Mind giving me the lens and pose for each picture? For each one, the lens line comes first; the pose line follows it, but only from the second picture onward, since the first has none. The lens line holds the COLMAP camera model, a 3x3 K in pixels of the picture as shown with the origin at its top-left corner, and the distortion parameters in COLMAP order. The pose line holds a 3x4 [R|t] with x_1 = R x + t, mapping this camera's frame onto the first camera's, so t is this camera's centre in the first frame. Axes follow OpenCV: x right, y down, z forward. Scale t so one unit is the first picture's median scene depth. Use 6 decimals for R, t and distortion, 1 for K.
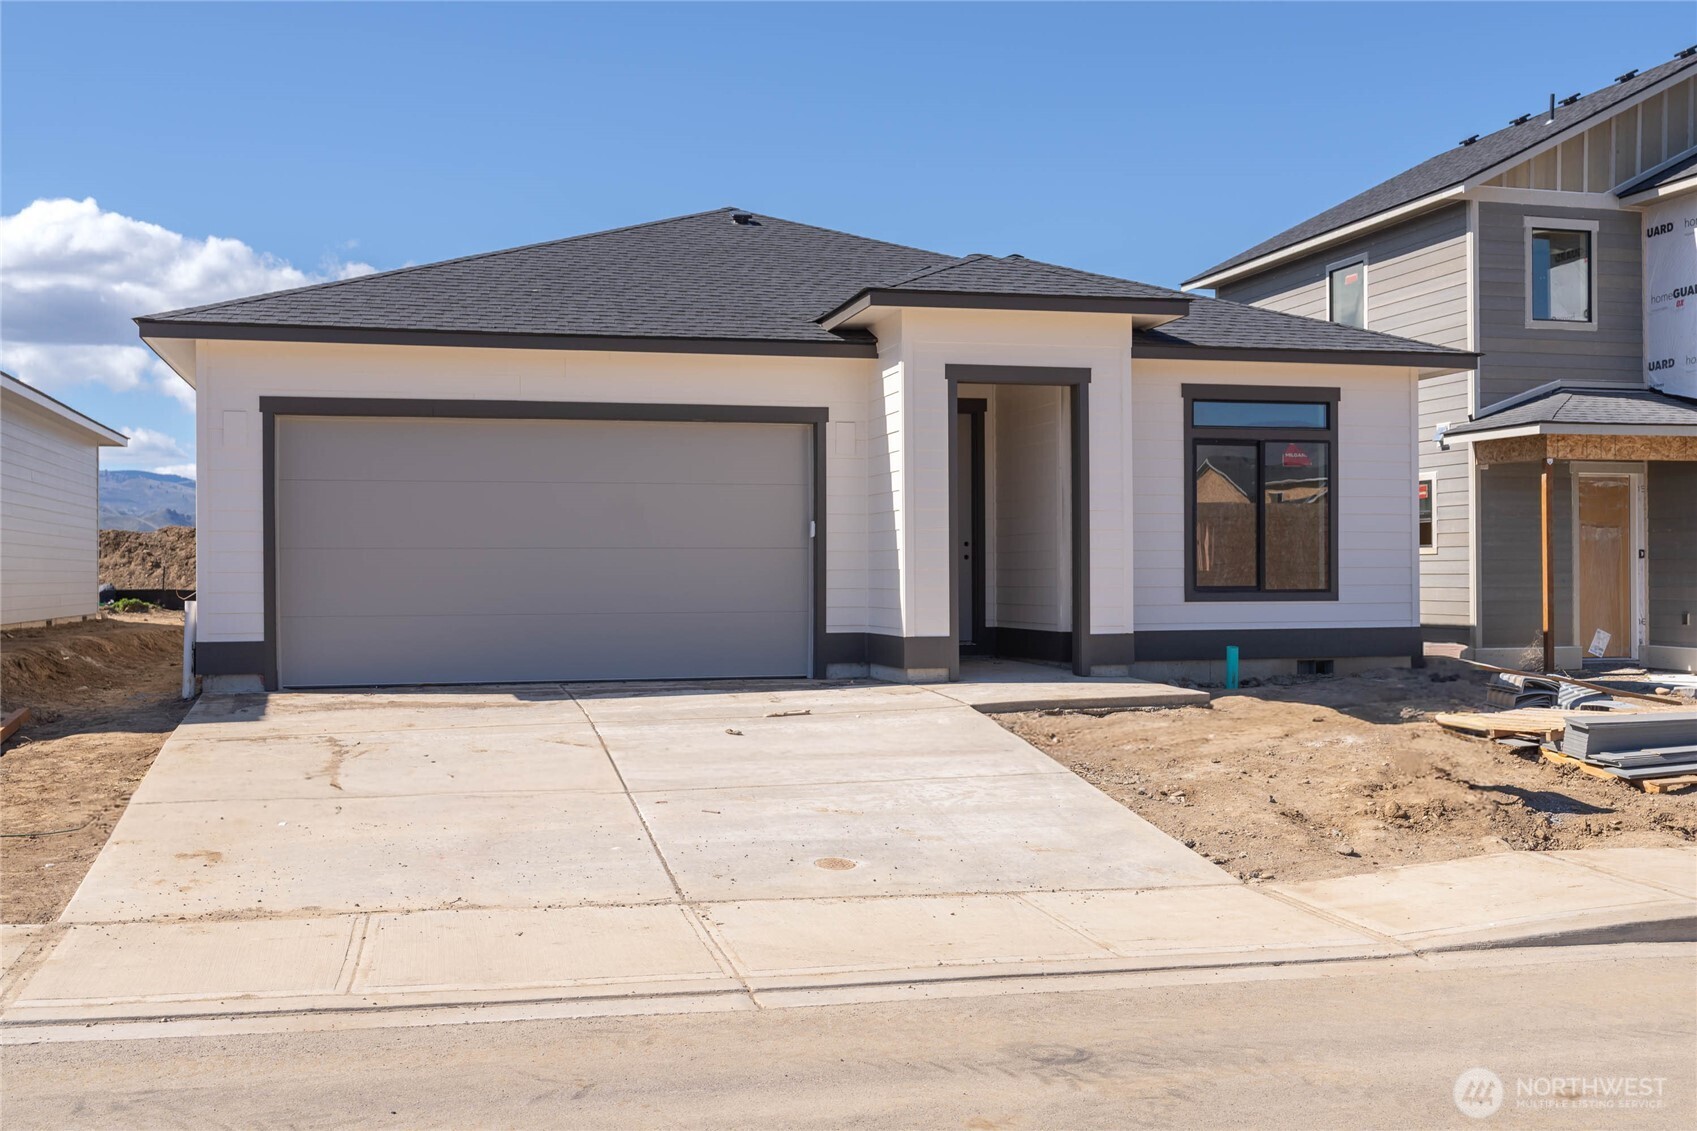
lens RADIAL K [[1730.8, 0, 841.7], [0, 1730.8, 552.4], [0, 0, 1]] dist [0.001454, 0.000000]
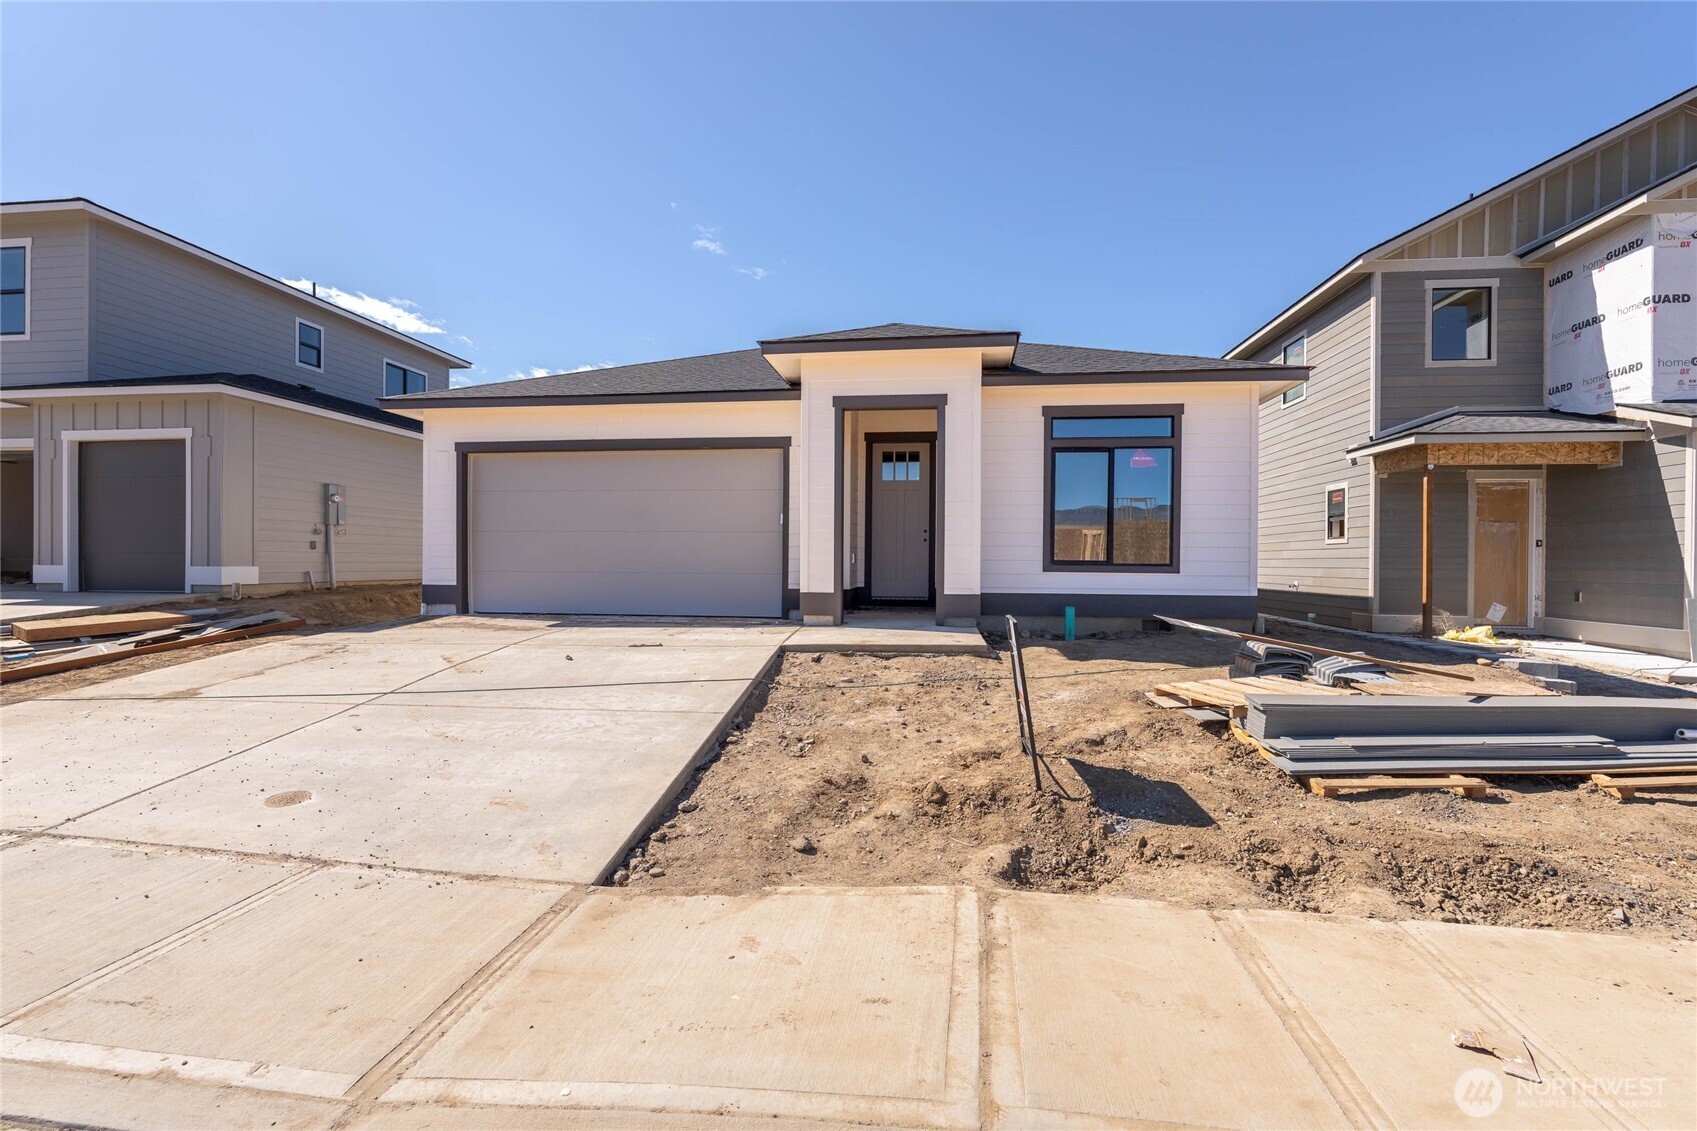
lens RADIAL K [[779.4, 0, 831.9], [0, 779.4, 559.8], [0, 0, 1]] dist [-0.007539, 0.001565]
pose [[0.923567, 0.010120, -0.383305, 0.276005], [-0.007143, 0.999932, 0.009190, 0.014920], [0.383372, -0.005749, 0.923576, 0.390248]]
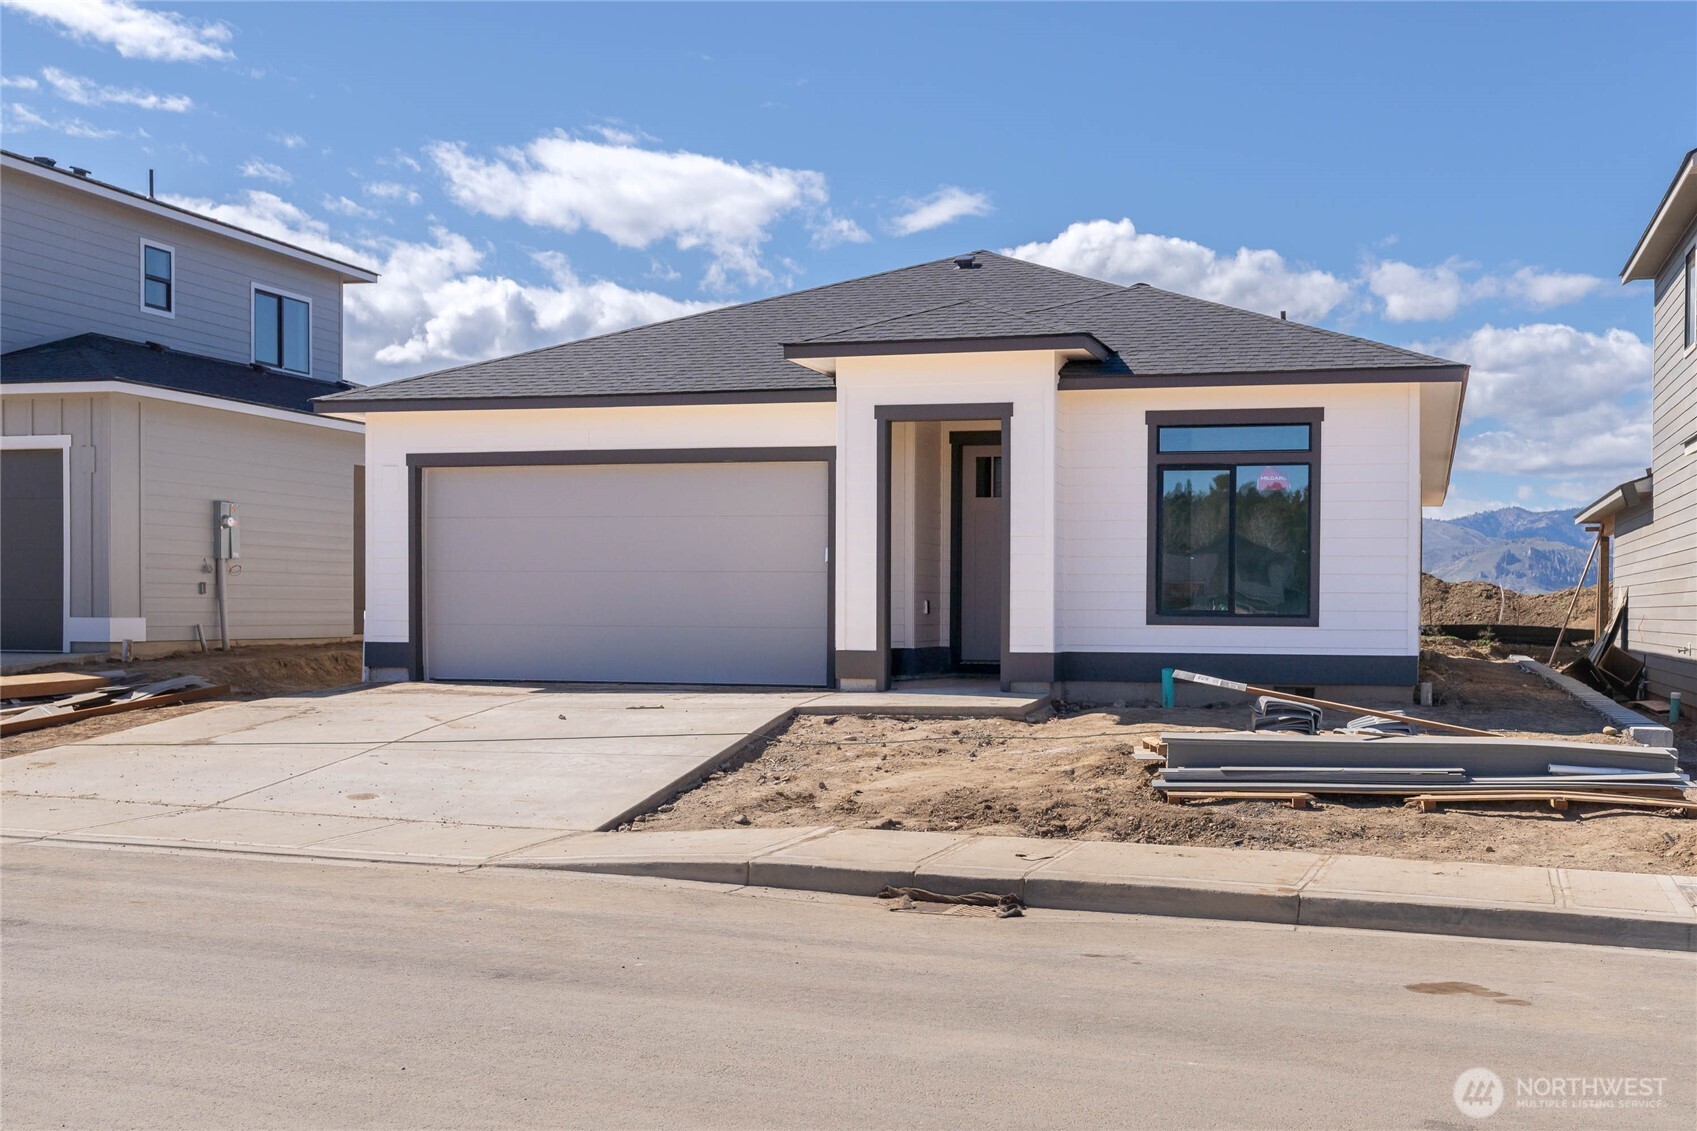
lens RADIAL K [[1937.3, 0, 857.8], [0, 1937.3, 583.2], [0, 0, 1]] dist [-0.009365, 0.000000]
pose [[0.856904, 0.003797, -0.515462, 0.638664], [-0.004644, 0.999989, -0.000355, 0.005212], [0.515455, 0.002698, 0.856912, -0.066432]]
